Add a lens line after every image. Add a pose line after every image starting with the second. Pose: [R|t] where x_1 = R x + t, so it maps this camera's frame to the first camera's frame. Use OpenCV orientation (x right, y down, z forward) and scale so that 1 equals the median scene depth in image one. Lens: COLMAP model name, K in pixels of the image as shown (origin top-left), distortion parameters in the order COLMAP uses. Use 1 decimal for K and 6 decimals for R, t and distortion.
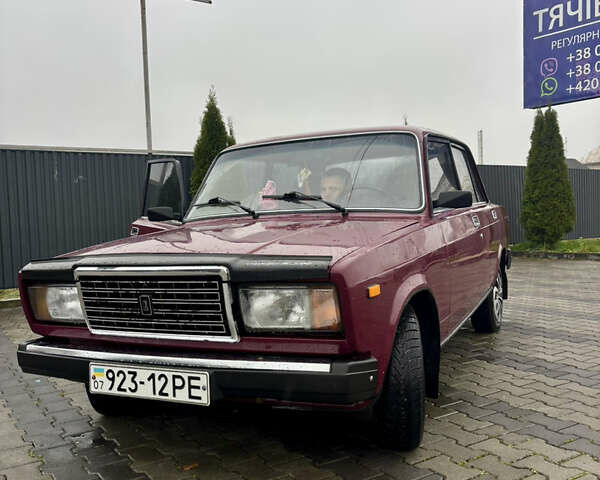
lens RADIAL K [[604.5, 0, 298.9], [0, 604.5, 239.9], [0, 0, 1]] dist [0.012269, 0.000000]
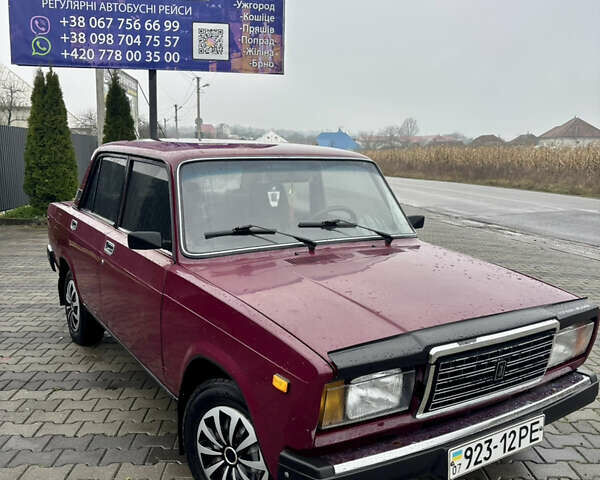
lens RADIAL K [[604.5, 0, 298.1], [0, 604.5, 241.0], [0, 0, 1]] dist [0.012269, 0.000000]
pose [[0.514698, -0.076918, 0.853914, -1.226571], [-0.003769, 0.995755, 0.091967, -0.188815], [-0.857363, -0.050553, 0.512223, 0.766594]]
